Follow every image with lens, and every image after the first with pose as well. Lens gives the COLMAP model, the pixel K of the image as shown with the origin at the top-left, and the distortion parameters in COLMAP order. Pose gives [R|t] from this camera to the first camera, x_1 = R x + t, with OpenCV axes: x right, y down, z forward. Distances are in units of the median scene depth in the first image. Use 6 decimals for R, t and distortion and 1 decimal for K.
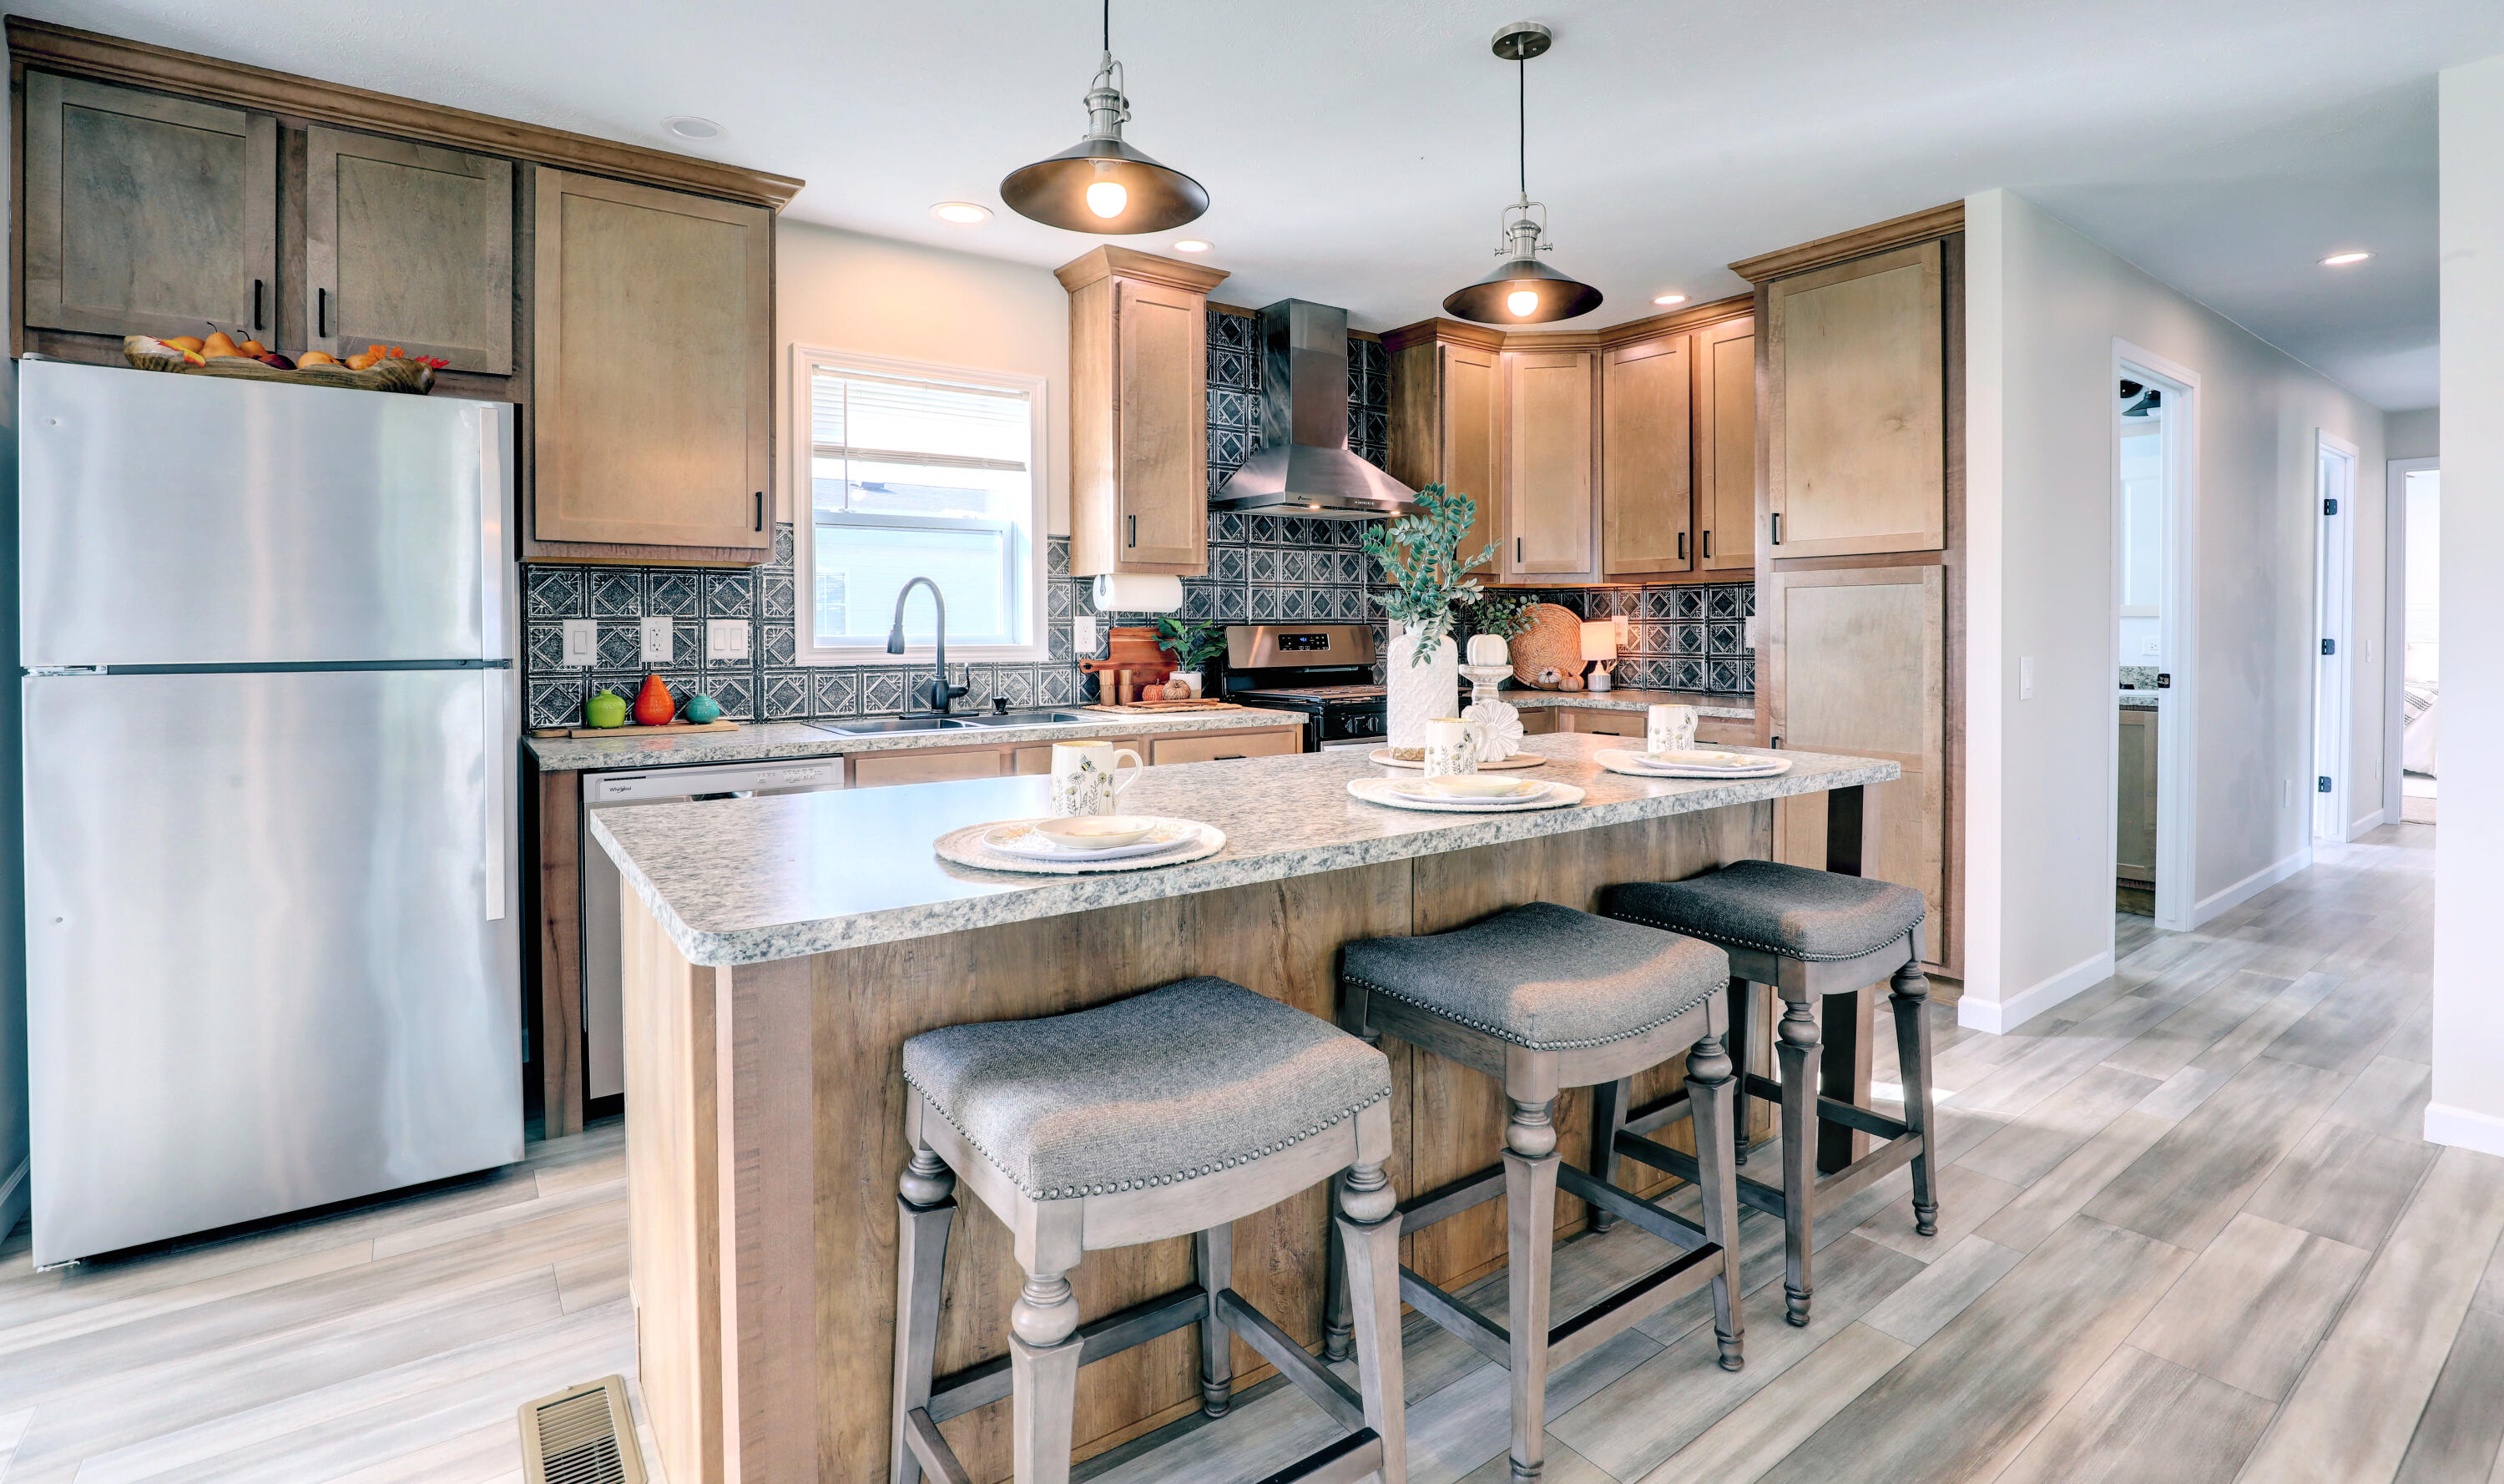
lens RADIAL K [[1149.5, 0, 1256.3], [0, 1149.5, 641.1], [0, 0, 1]] dist [-0.040142, 0.008018]
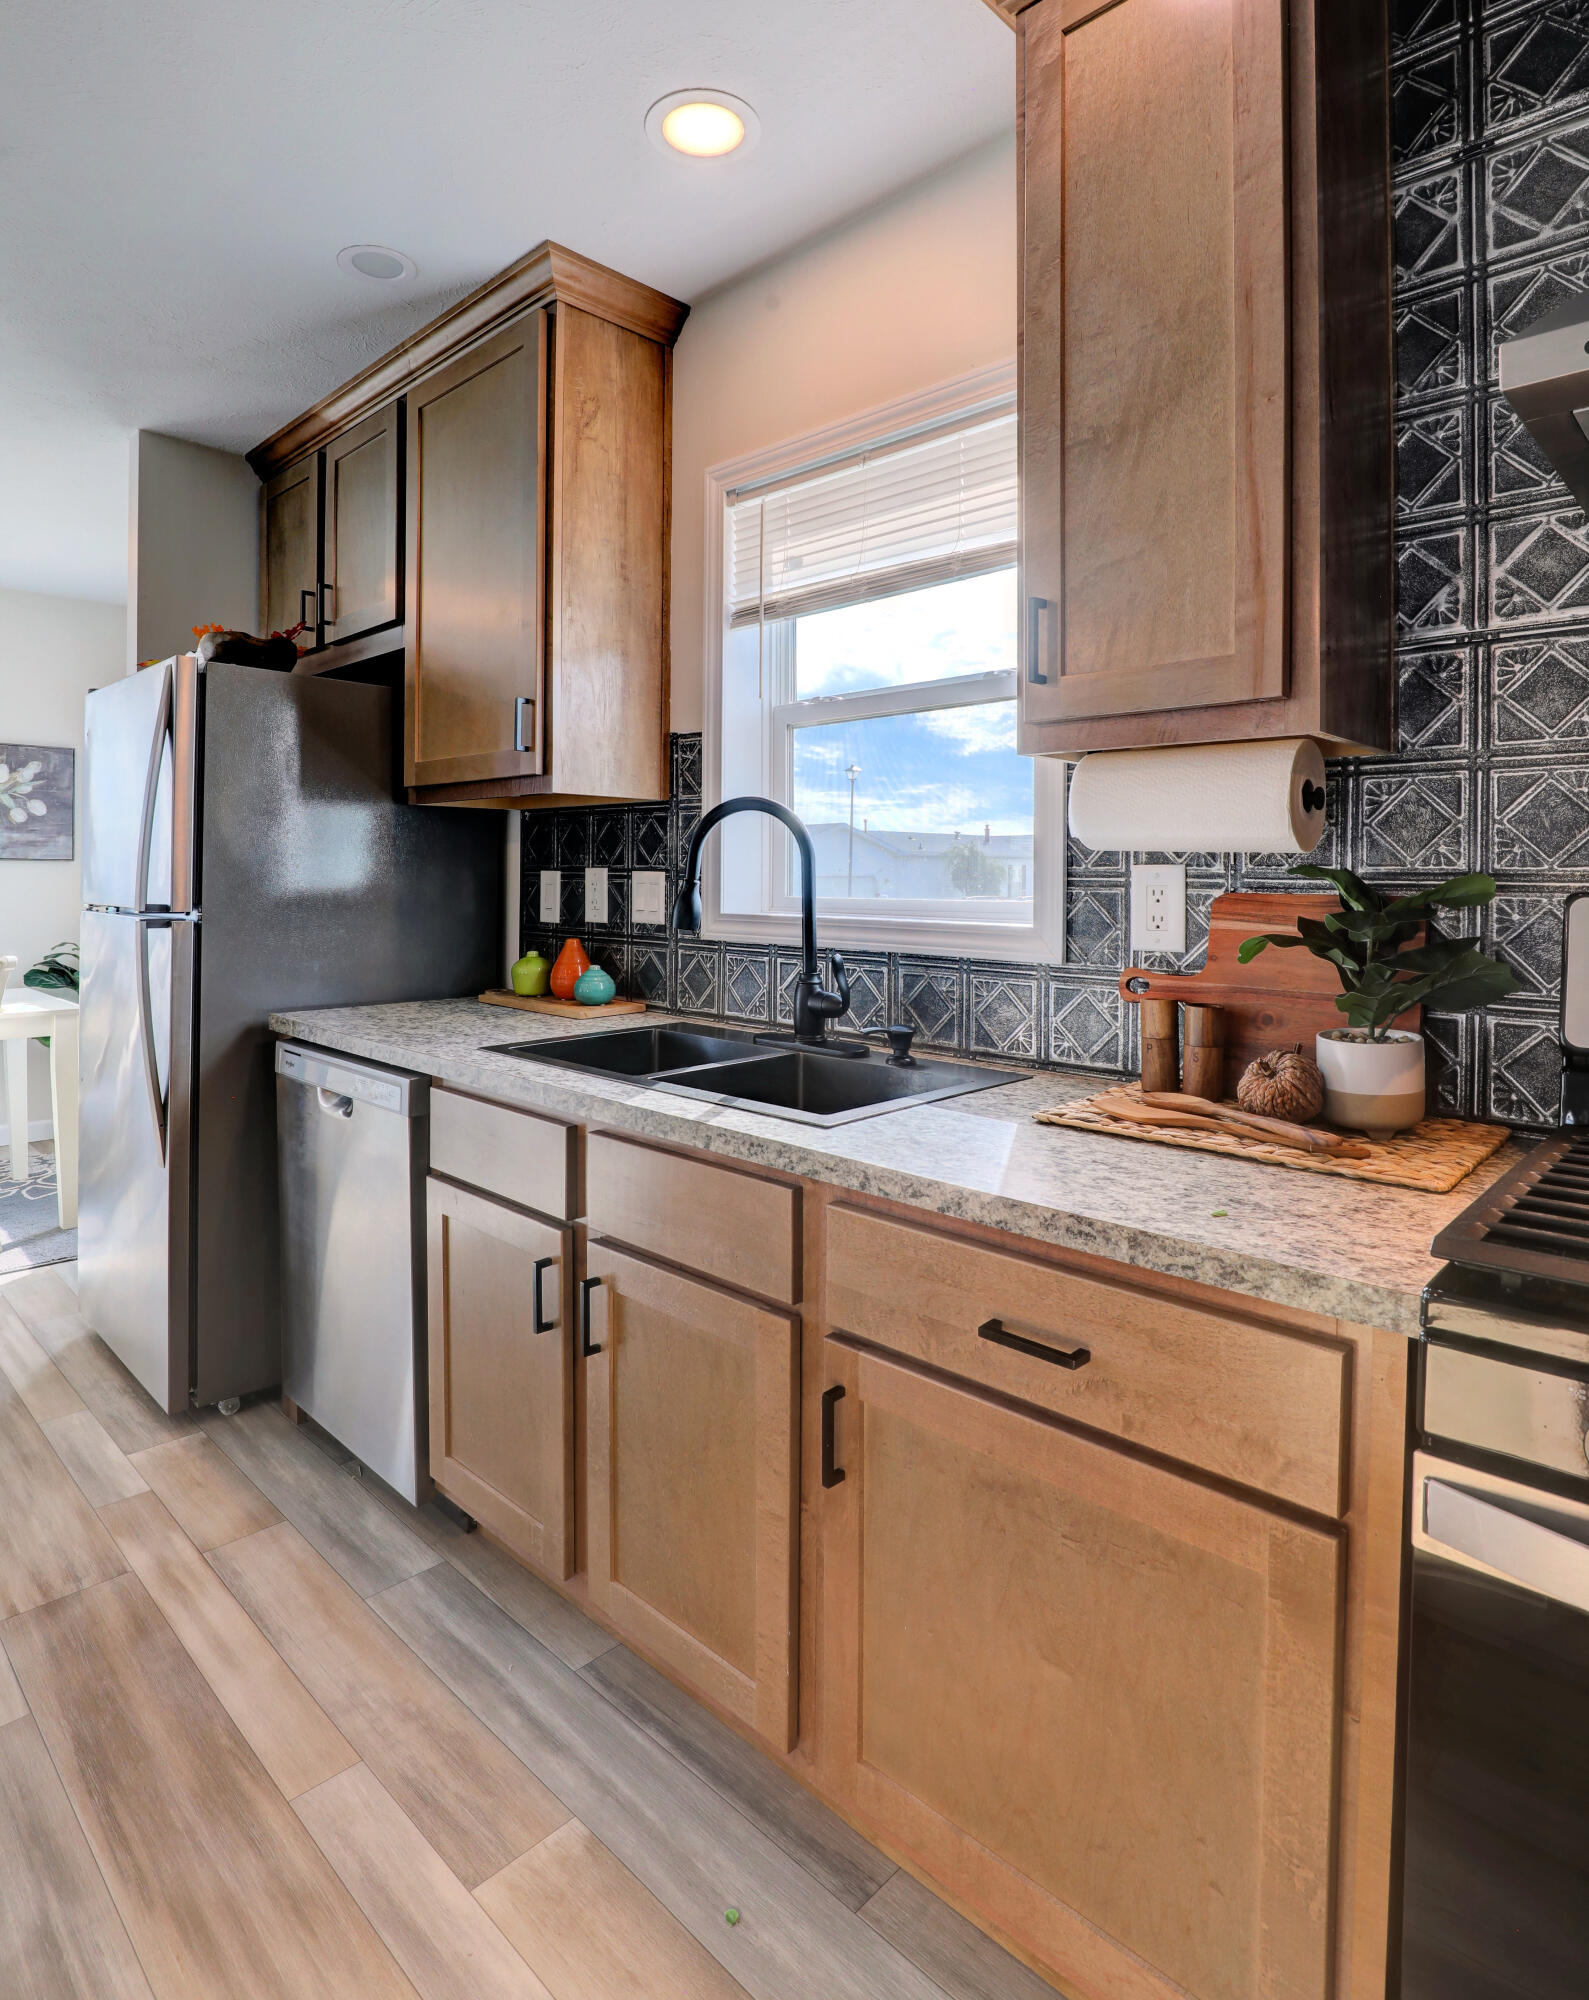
lens RADIAL K [[1099.6, 0, 780.9], [0, 1099.6, 882.9], [0, 0, 1]] dist [-0.035517, 0.004513]
pose [[0.163413, 0.014721, -0.986448, 0.250507], [-0.015624, 0.999802, 0.012332, -0.020306], [0.986434, 0.013397, 0.163610, 0.915232]]
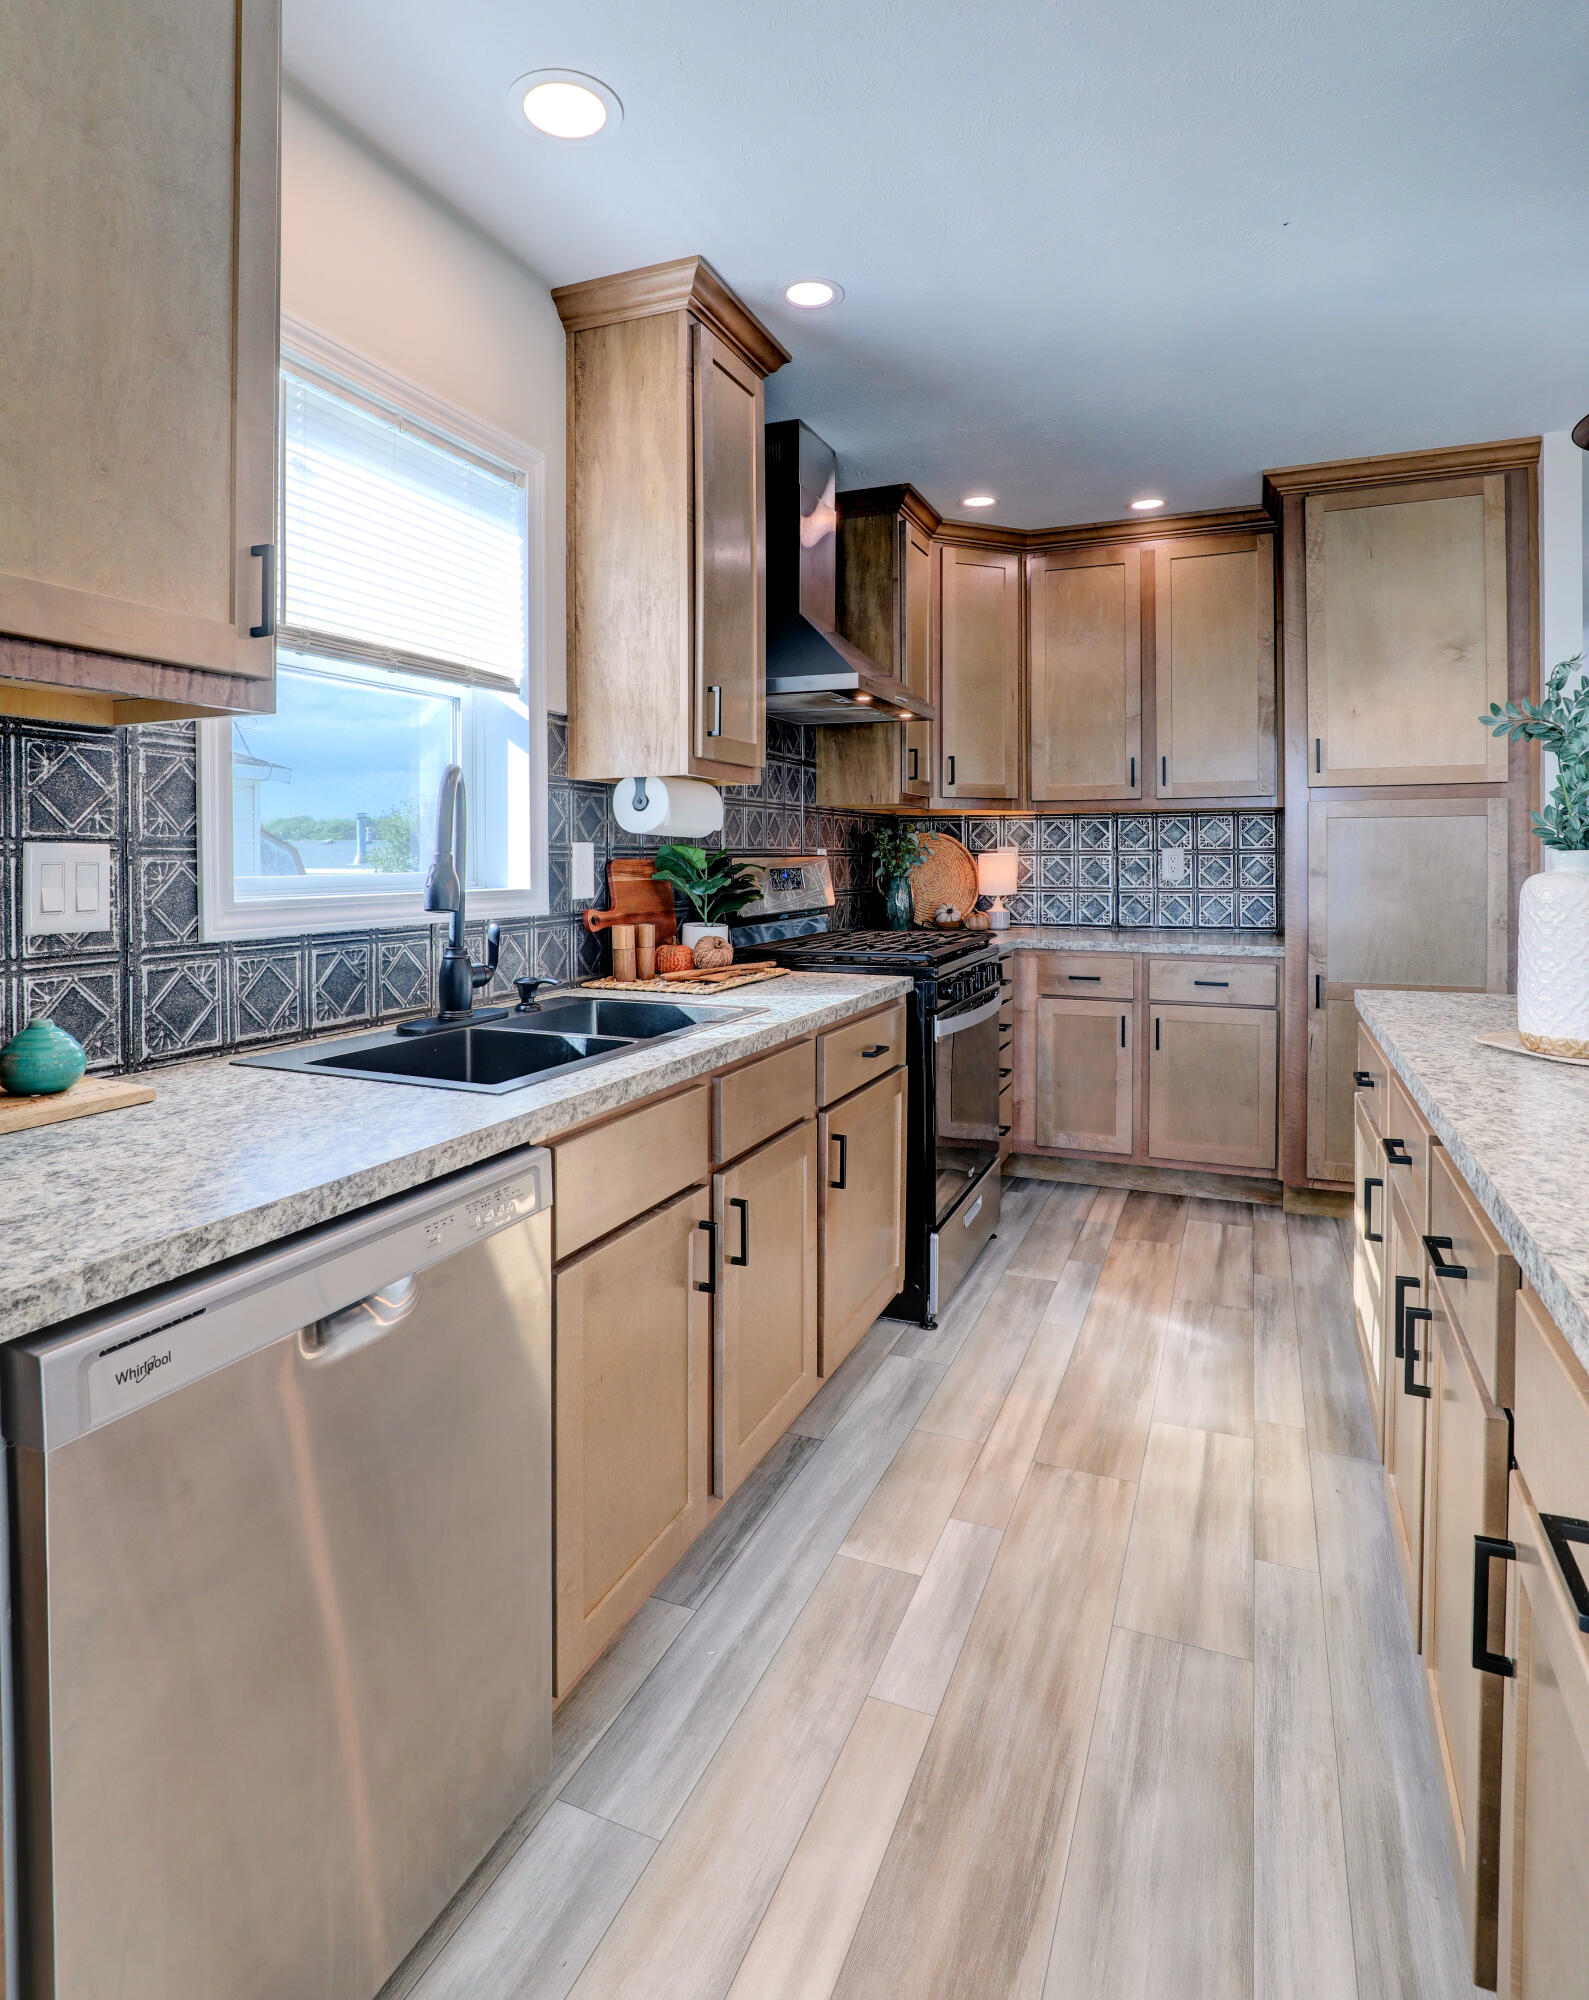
lens RADIAL K [[1092.5, 0, 778.3], [0, 1092.5, 864.9], [0, 0, 1]] dist [-0.035220, 0.001365]
pose [[0.863960, -0.002675, 0.503554, -0.412648], [0.005537, 0.999976, -0.004189, -0.006715], [-0.503530, 0.006407, 0.863954, 0.480514]]
